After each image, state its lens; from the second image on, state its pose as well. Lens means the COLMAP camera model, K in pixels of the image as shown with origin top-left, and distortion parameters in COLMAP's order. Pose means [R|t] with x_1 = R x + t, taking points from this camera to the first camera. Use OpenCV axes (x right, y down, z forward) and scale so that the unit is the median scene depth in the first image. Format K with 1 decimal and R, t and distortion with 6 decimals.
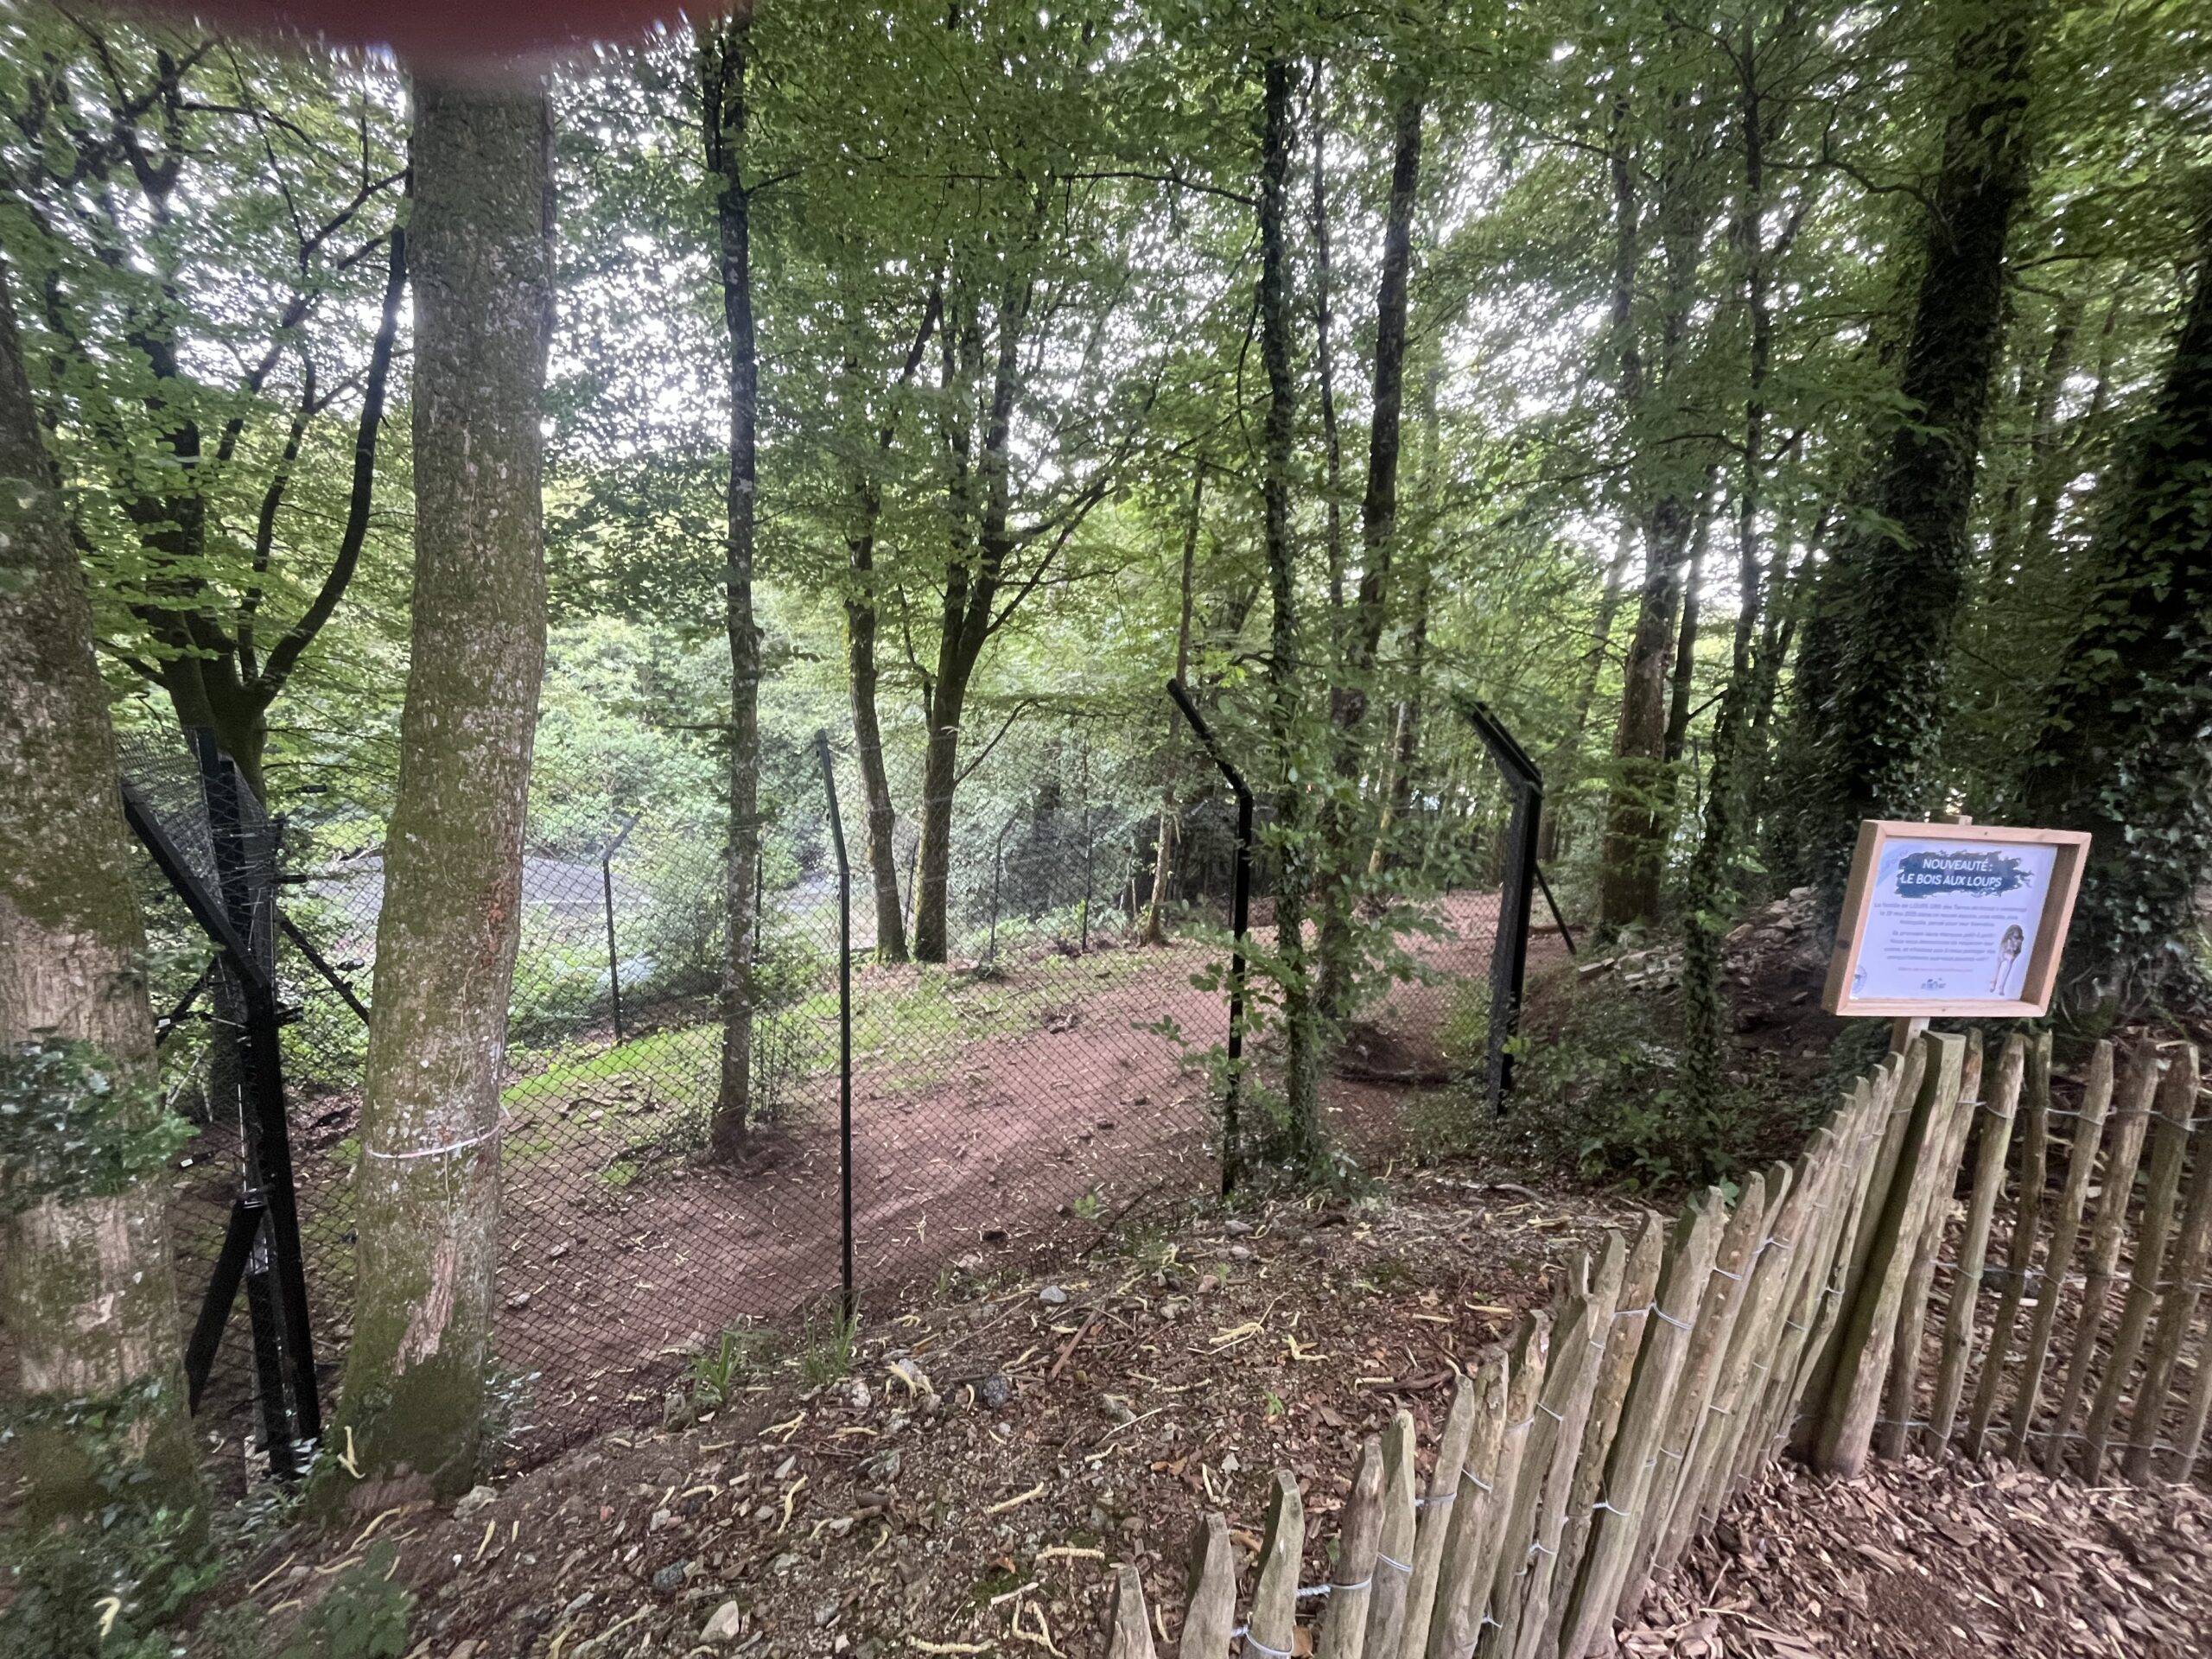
lens RADIAL K [[823.4, 0, 1106.0], [0, 823.4, 829.5], [0, 0, 1]] dist [-0.026839, 0.000140]
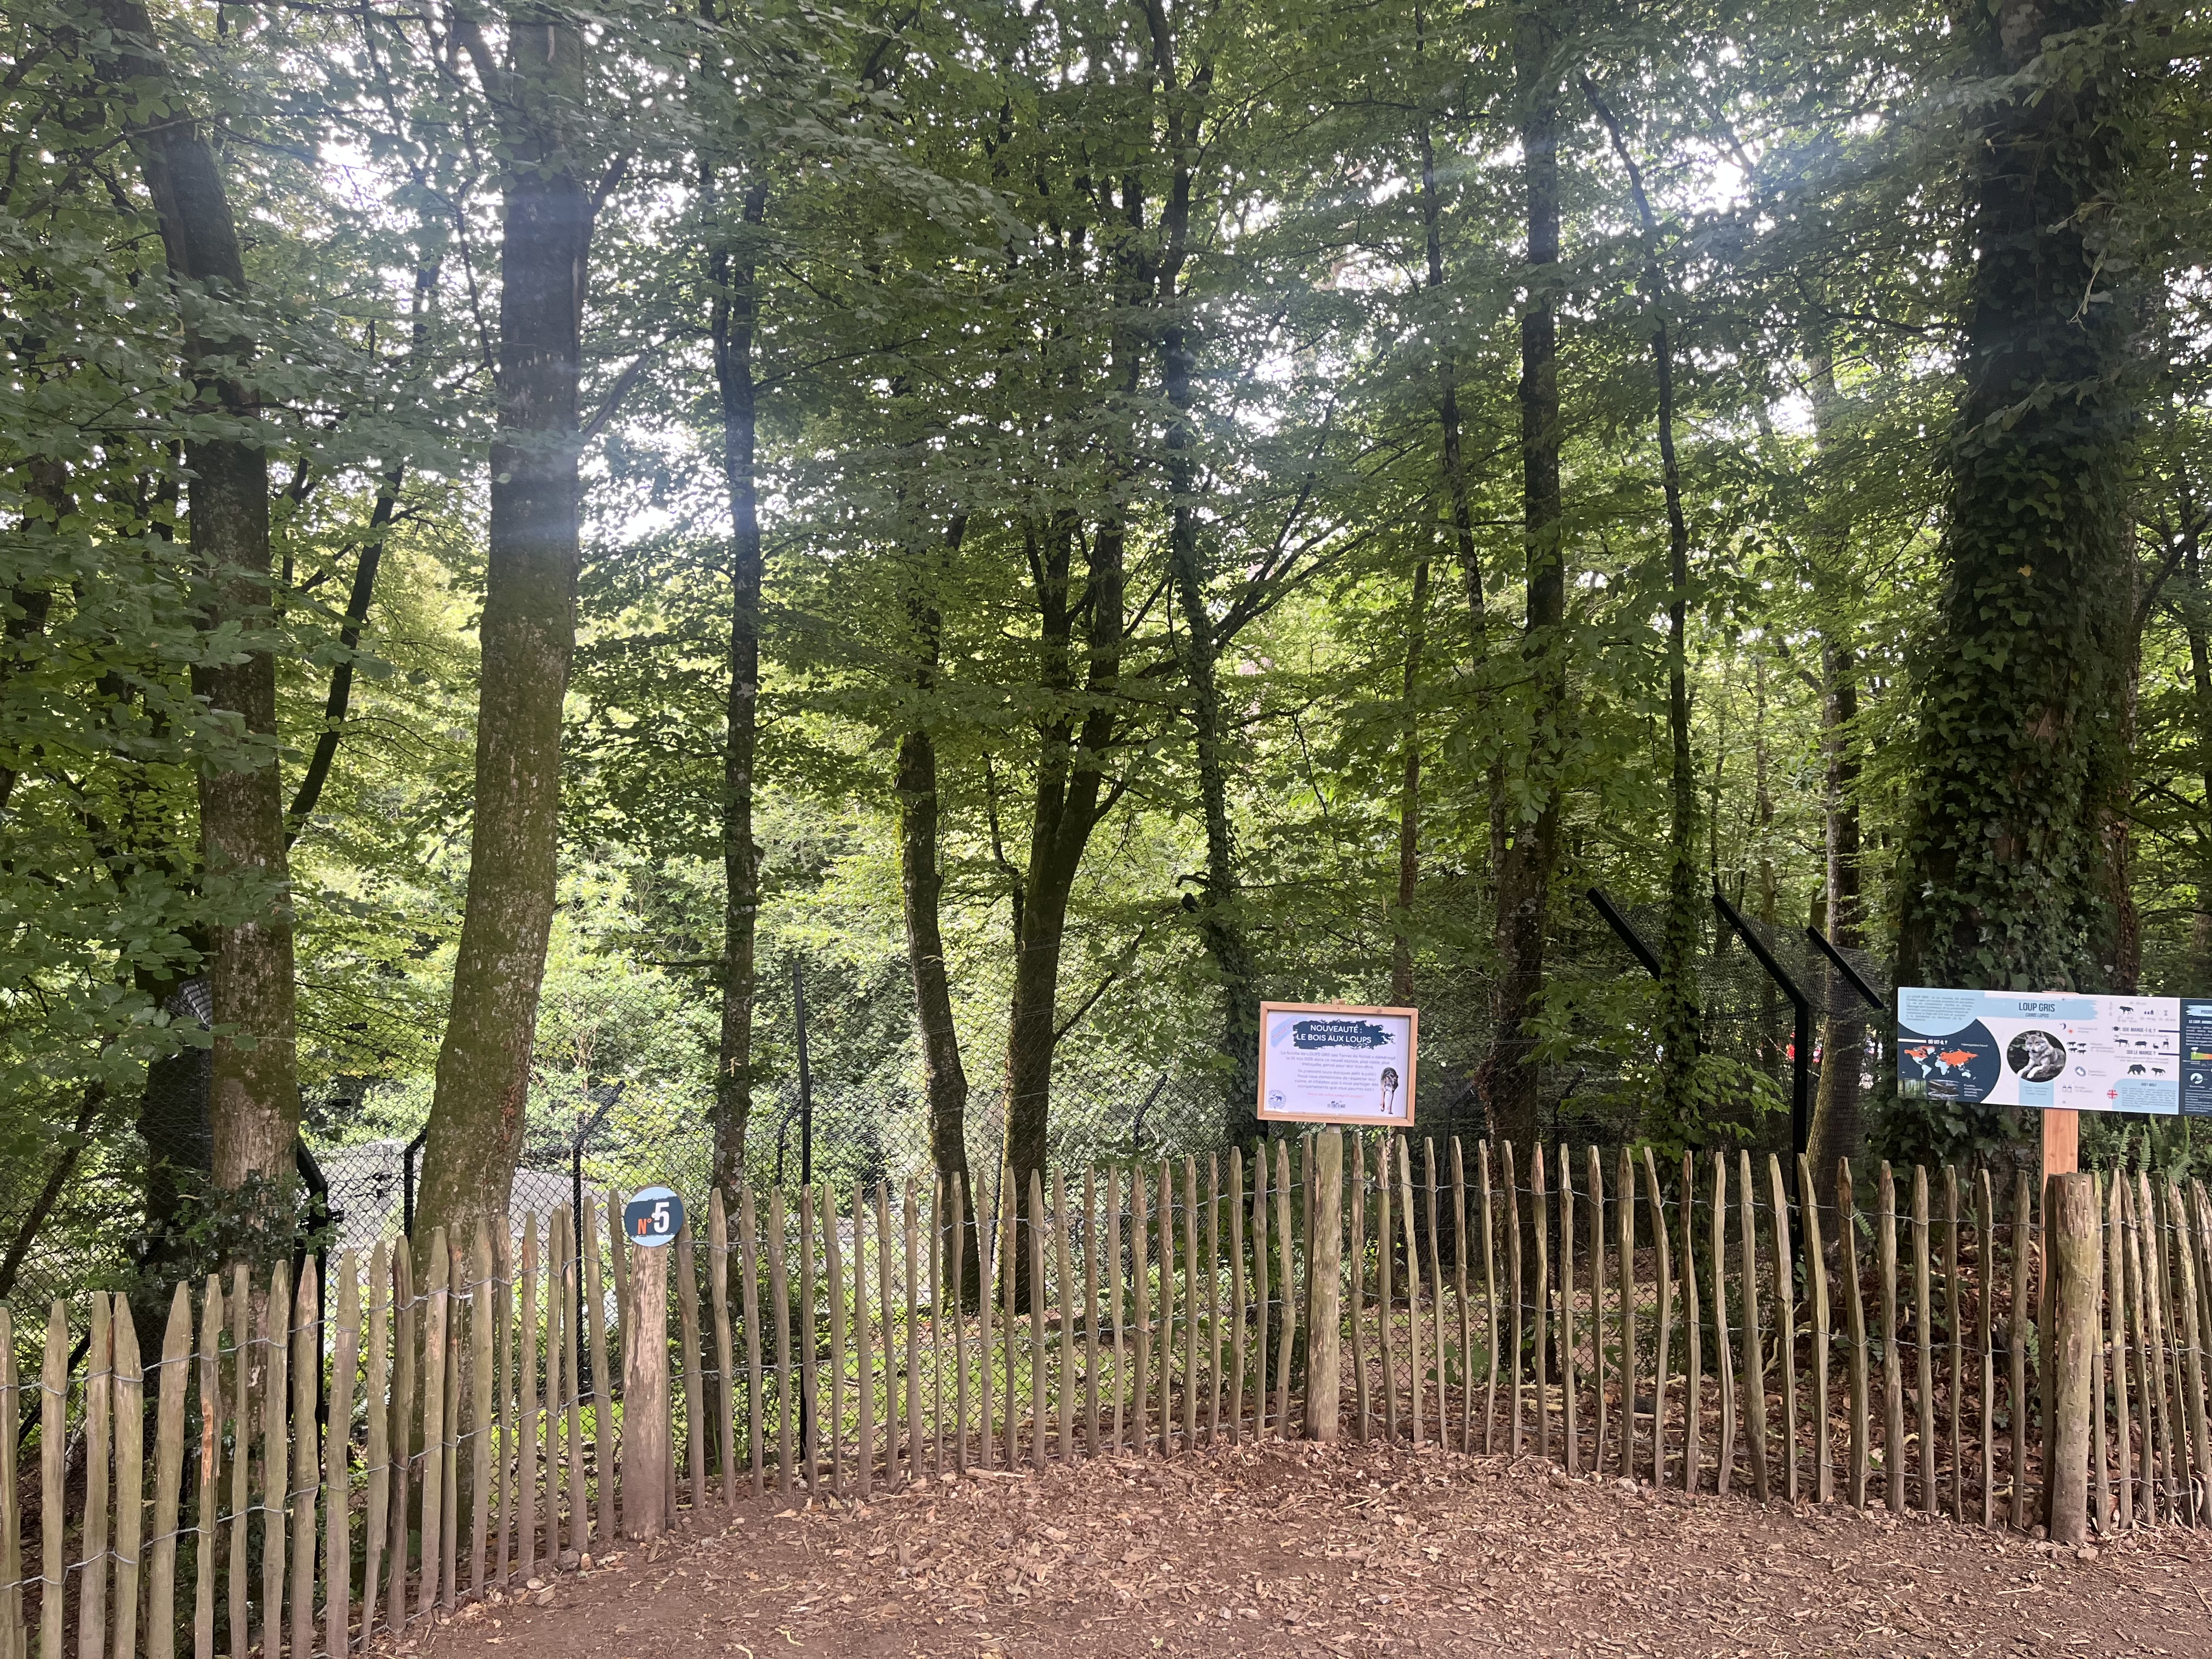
lens RADIAL K [[1629.8, 0, 1106.0], [0, 1629.8, 829.5], [0, 0, 1]] dist [0.107263, -0.140764]
pose [[0.971609, -0.044360, -0.232395, 0.191314], [-0.001352, 0.981208, -0.192948, 0.039570], [0.236587, 0.187784, 0.953291, -0.323270]]
